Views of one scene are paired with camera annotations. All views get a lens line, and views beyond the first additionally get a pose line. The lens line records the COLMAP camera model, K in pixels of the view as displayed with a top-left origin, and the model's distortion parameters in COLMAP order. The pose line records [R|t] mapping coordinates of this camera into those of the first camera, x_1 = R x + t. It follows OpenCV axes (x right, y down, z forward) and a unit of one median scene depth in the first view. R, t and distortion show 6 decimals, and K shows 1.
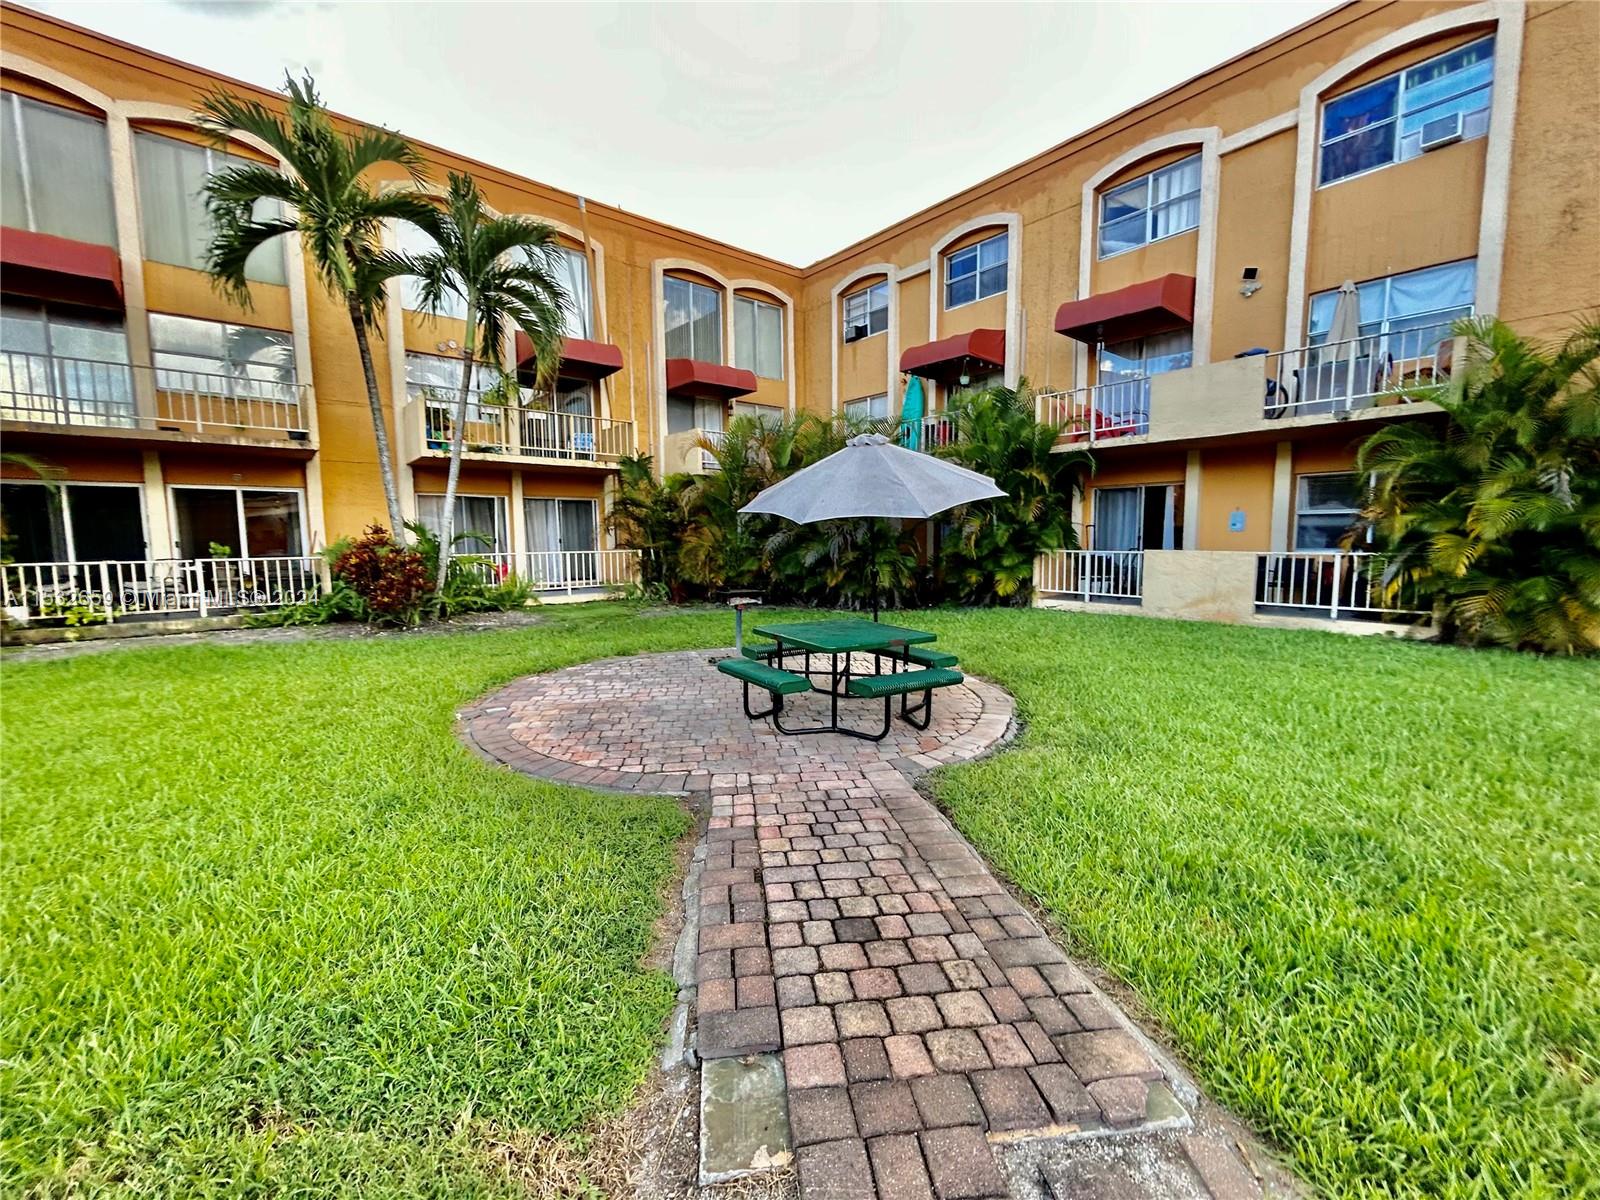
lens RADIAL K [[648.8, 0, 792.2], [0, 648.8, 602.1], [0, 0, 1]] dist [0.004527, -0.000102]
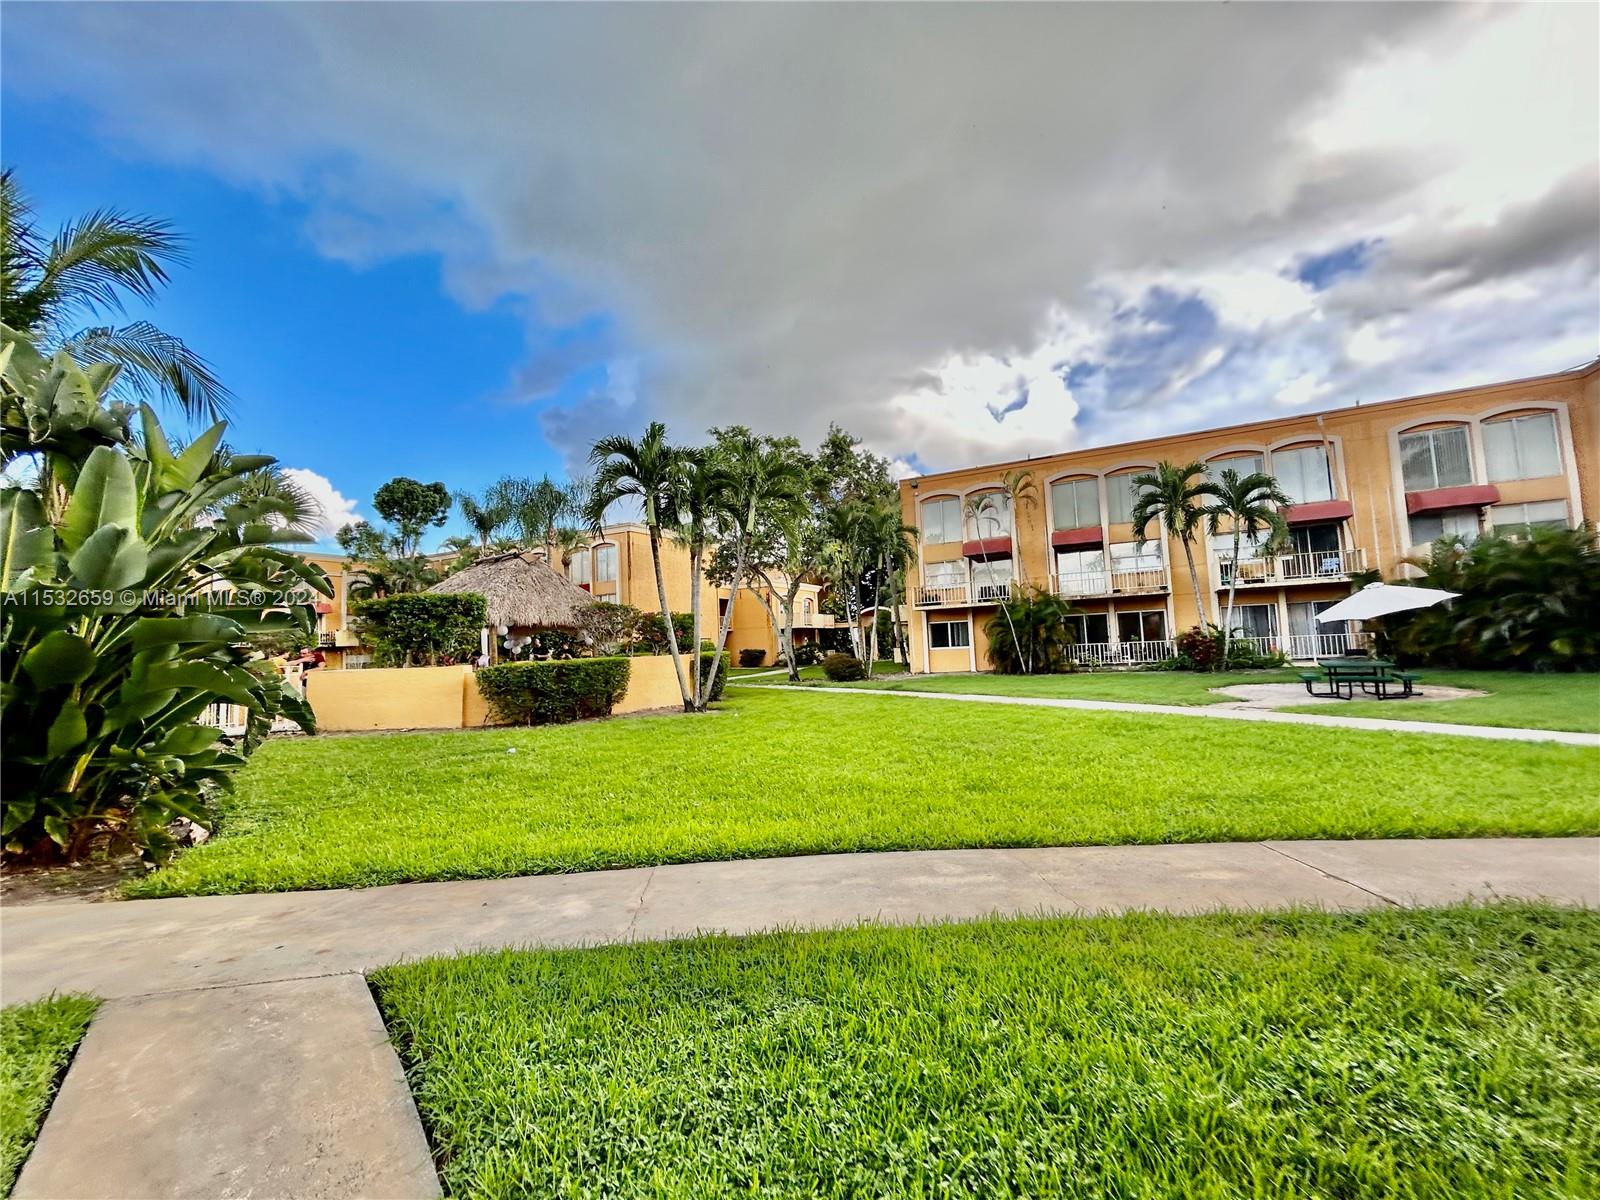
lens RADIAL K [[648.8, 0, 793.1], [0, 648.8, 597.3], [0, 0, 1]] dist [0.004527, -0.000102]
pose [[0.384222, -0.080070, -0.919762, 0.846148], [-0.055539, 0.992423, -0.109596, 0.101229], [0.921569, 0.093192, 0.376864, -1.066967]]
